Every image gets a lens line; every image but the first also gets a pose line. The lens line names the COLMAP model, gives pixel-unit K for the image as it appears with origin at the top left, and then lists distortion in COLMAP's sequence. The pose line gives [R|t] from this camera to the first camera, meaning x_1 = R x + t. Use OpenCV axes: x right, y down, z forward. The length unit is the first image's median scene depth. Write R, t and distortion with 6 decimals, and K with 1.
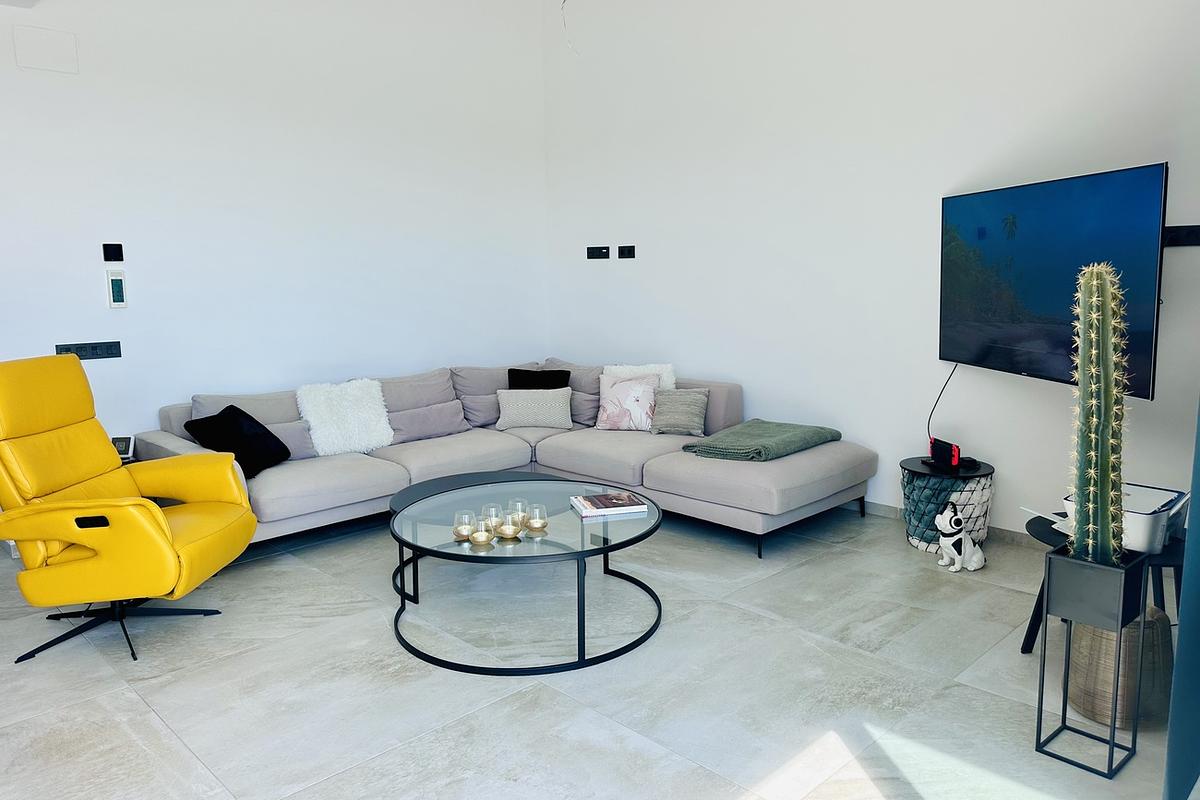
lens RADIAL K [[838.2, 0, 594.0], [0, 838.2, 396.8], [0, 0, 1]] dist [0.044763, -0.050653]
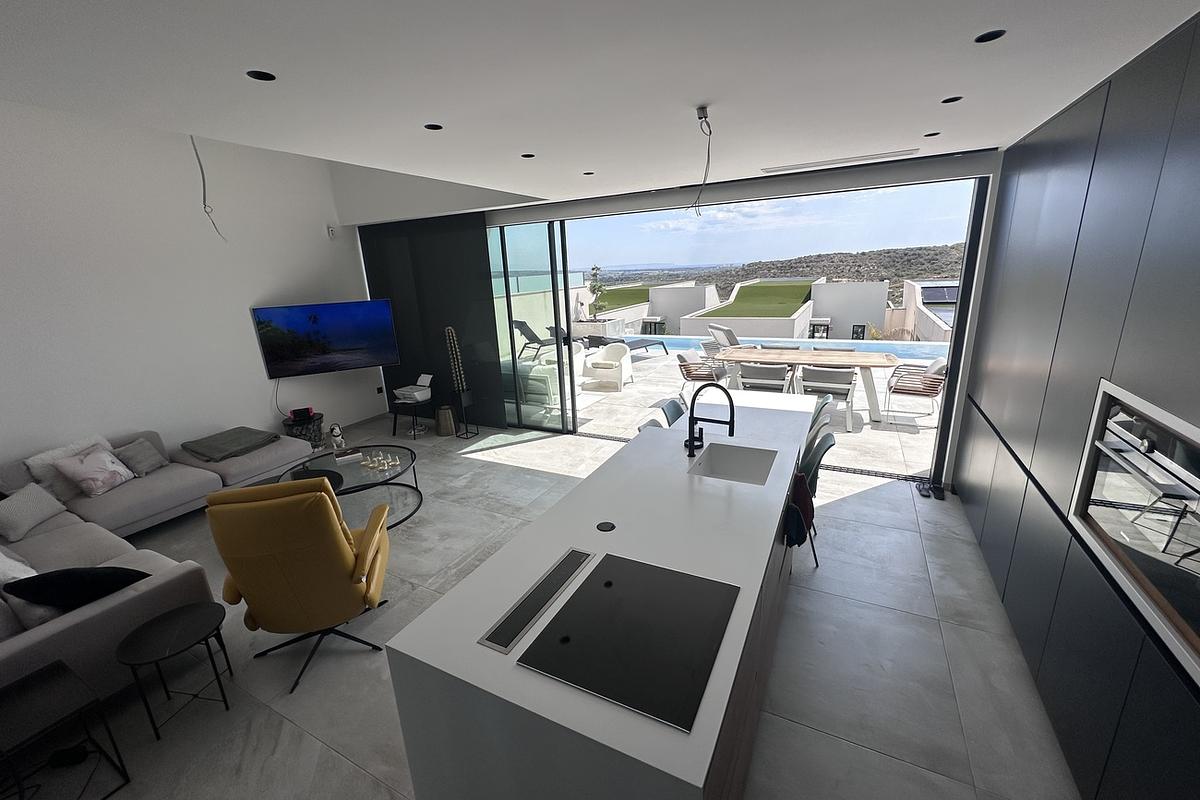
lens RADIAL K [[477.8, 0, 603.2], [0, 477.8, 399.3], [0, 0, 1]] dist [0.000290, 0.000009]
pose [[-0.328274, -0.221024, 0.918360, -1.672585], [0.185645, 0.938180, 0.292154, -0.318739], [-0.926160, 0.266396, -0.266948, 0.824237]]
